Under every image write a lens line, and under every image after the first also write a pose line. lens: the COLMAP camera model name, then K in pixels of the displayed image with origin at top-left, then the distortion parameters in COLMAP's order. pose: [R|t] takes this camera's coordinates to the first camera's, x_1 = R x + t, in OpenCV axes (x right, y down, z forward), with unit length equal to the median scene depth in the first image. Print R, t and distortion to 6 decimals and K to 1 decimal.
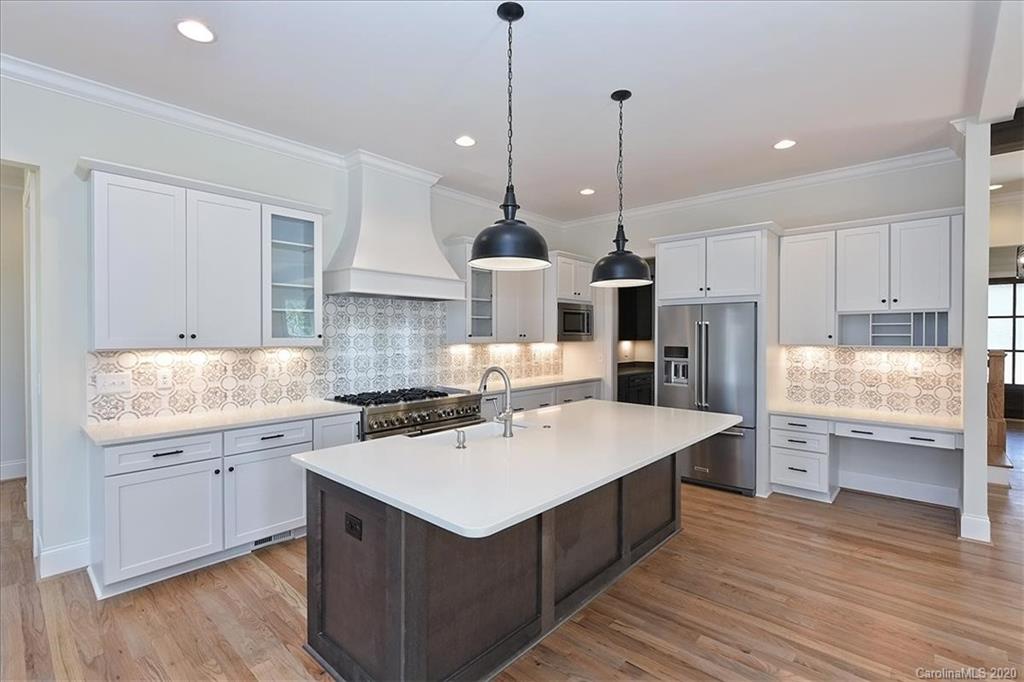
lens RADIAL K [[471.2, 0, 515.3], [0, 471.2, 339.3], [0, 0, 1]] dist [-0.000485, -0.001359]
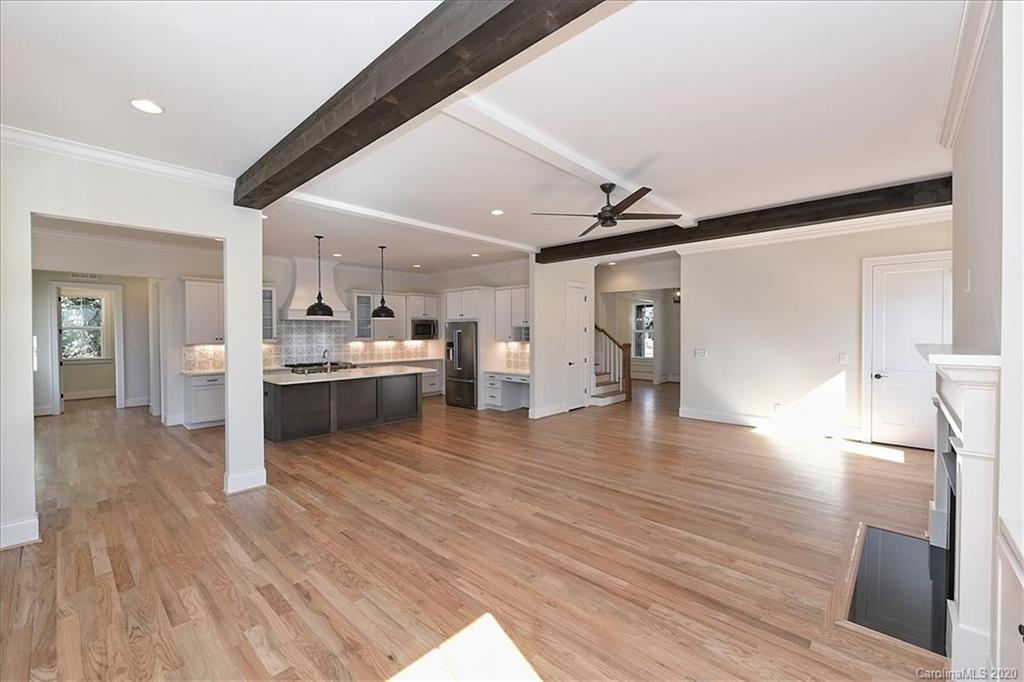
lens RADIAL K [[420.9, 0, 515.6], [0, 420.9, 337.8], [0, 0, 1]] dist [-0.000680, -0.000490]
pose [[0.999958, -0.004215, -0.008162, 0.736525], [0.004254, 0.999980, 0.004764, -0.013150], [0.008142, -0.004798, 0.999955, -1.006177]]
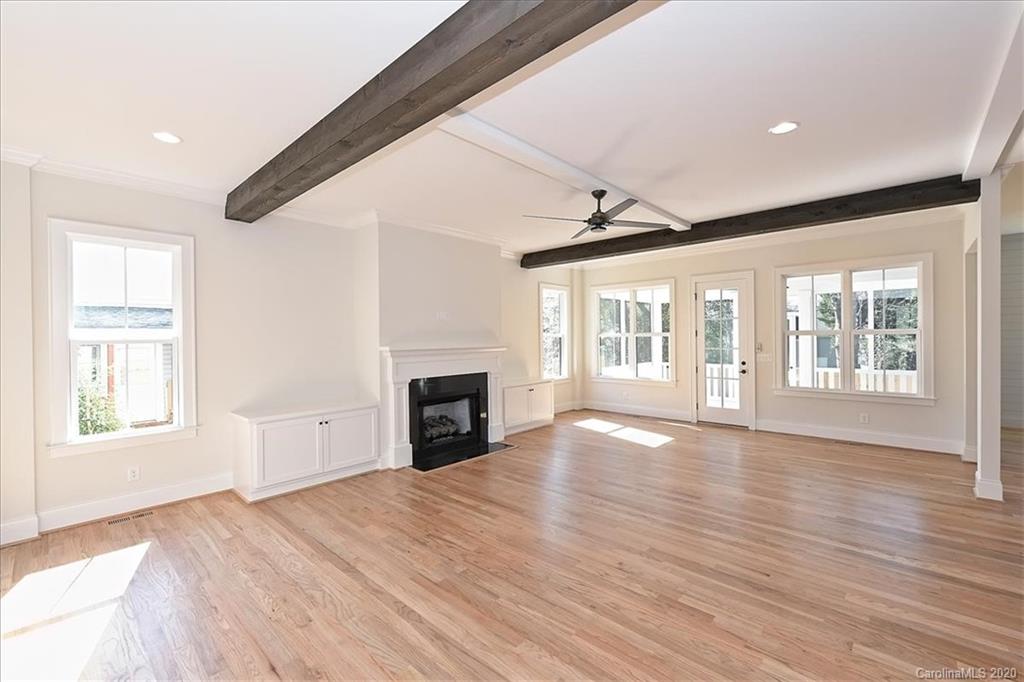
lens RADIAL K [[430.7, 0, 514.6], [0, 430.7, 337.4], [0, 0, 1]] dist [0.001892, 0.000032]
pose [[-0.999878, 0.011723, 0.010355, 1.135704], [0.011835, 0.999871, 0.010867, -0.029053], [-0.010226, 0.010988, -0.999887, 0.995712]]
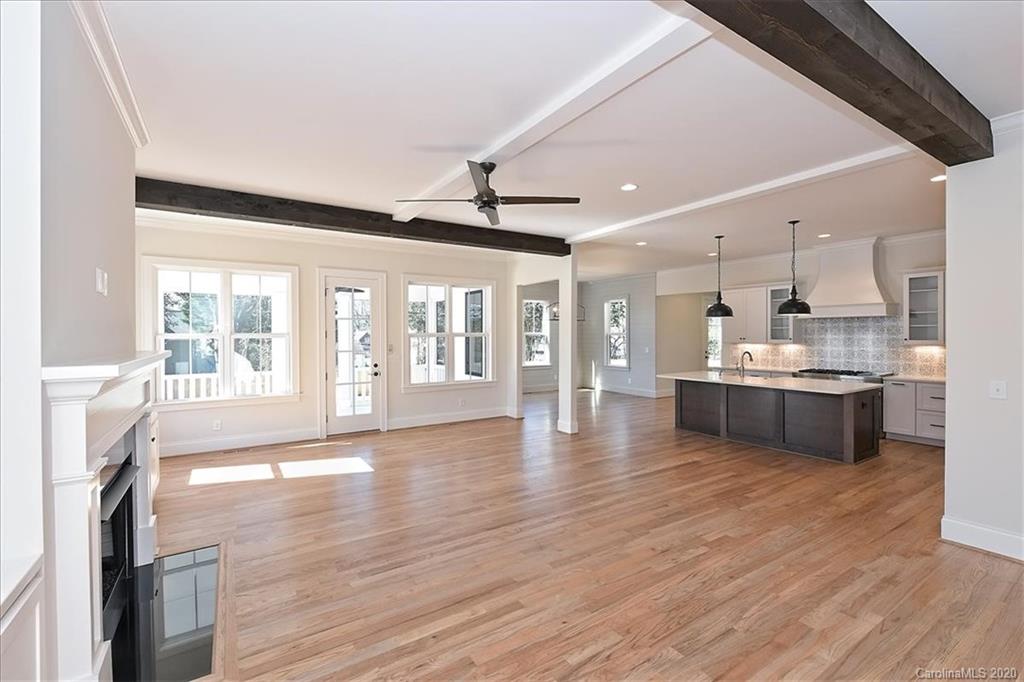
lens RADIAL K [[450.2, 0, 514.2], [0, 450.2, 336.4], [0, 0, 1]] dist [-0.000145, -0.000595]
pose [[-0.260254, 0.005486, -0.965525, 1.795565], [-0.004464, 0.999966, 0.006885, -0.024901], [0.965530, 0.006102, -0.260221, 0.257730]]
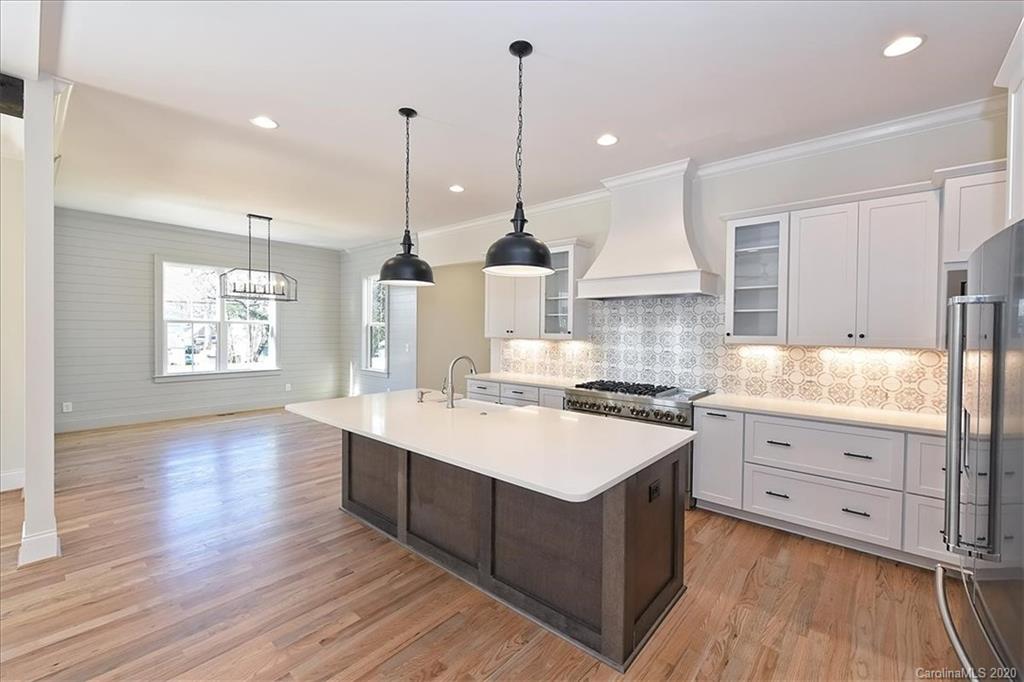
lens RADIAL K [[420.9, 0, 515.6], [0, 420.9, 337.8], [0, 0, 1]] dist [-0.000680, -0.000490]
pose [[0.020476, 0.018414, -0.999621, 0.739457], [-0.019321, 0.999651, 0.018018, -0.009416], [0.999604, 0.018945, 0.020825, 0.733230]]
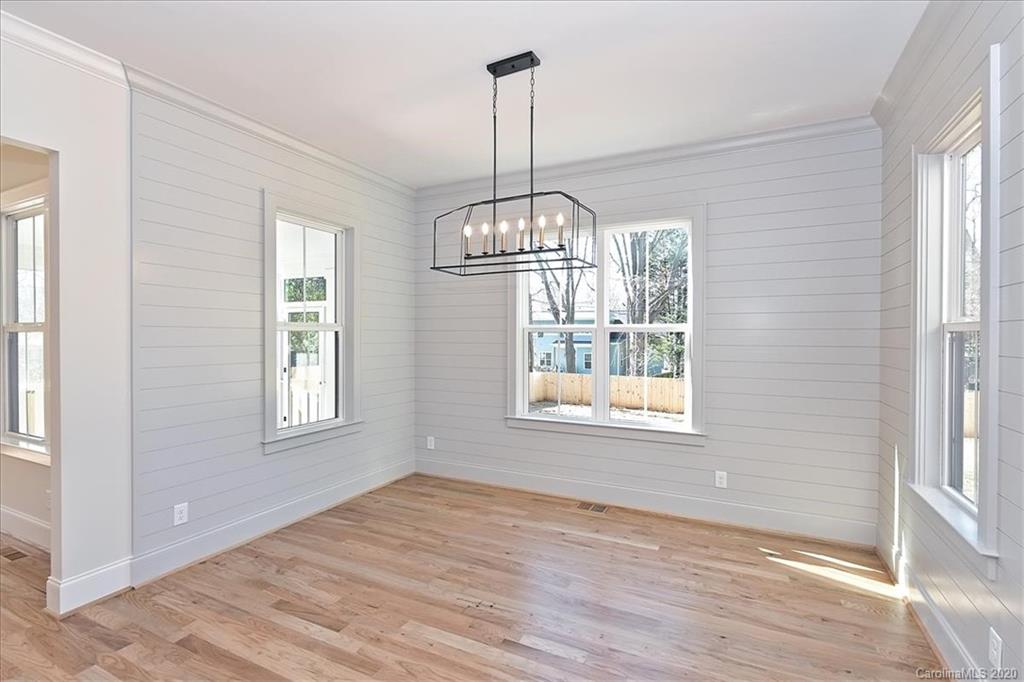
lens RADIAL K [[471.2, 0, 515.3], [0, 471.2, 339.3], [0, 0, 1]] dist [-0.000485, -0.001359]
pose [[-0.962053, -0.001373, -0.272859, -0.559281], [-0.005556, 0.999879, 0.014558, -0.011913], [0.272806, 0.015522, -0.961944, 0.508568]]
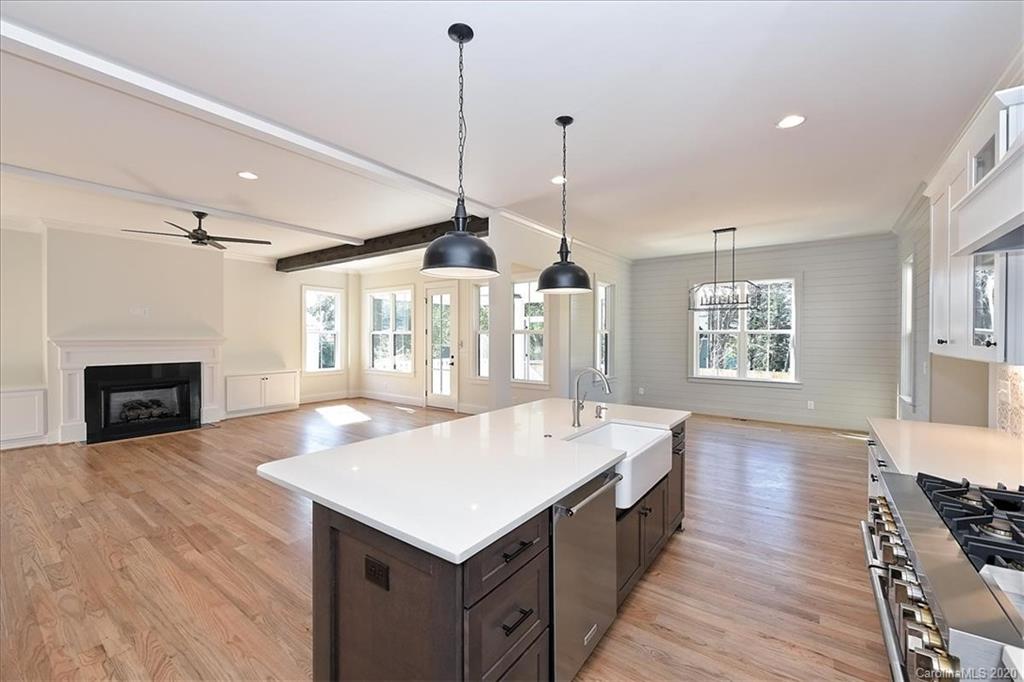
lens RADIAL K [[414.4, 0, 515.9], [0, 414.4, 339.5], [0, 0, 1]] dist [-0.001594, -0.000487]
pose [[-0.994832, -0.001940, -0.101519, 0.151588], [-0.003723, 0.999842, 0.017376, -0.016061], [0.101469, 0.017664, -0.994682, 1.267975]]
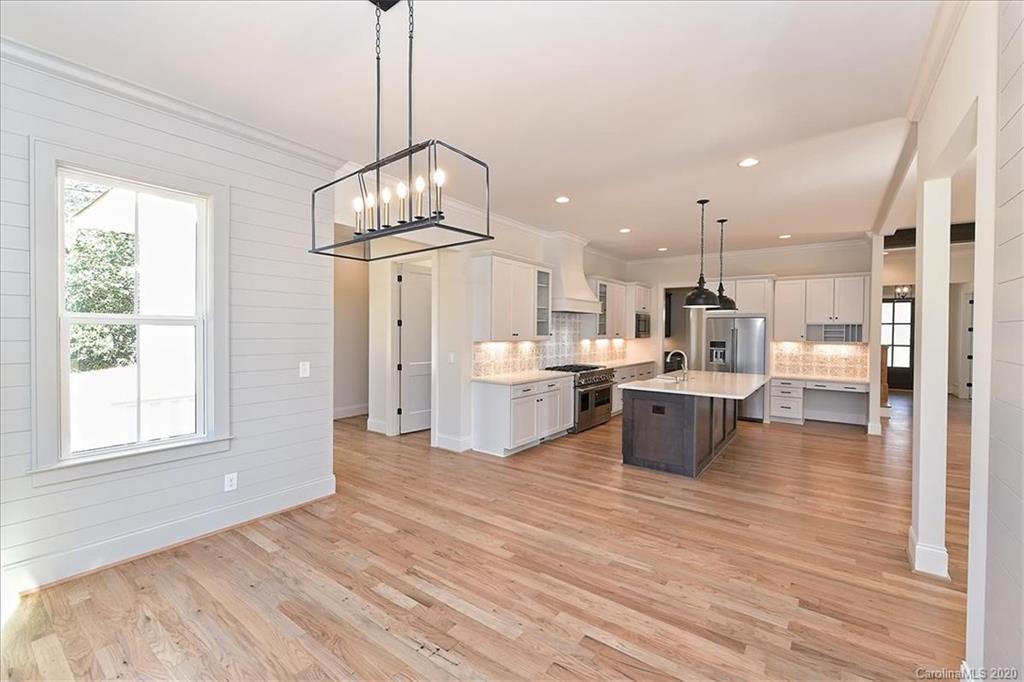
lens RADIAL K [[430.7, 0, 514.6], [0, 430.7, 337.4], [0, 0, 1]] dist [0.001892, 0.000032]
pose [[0.995496, 0.006390, 0.094587, -0.645285], [-0.007036, 0.999954, 0.006493, -0.004946], [-0.094541, -0.007129, 0.995495, -0.609122]]
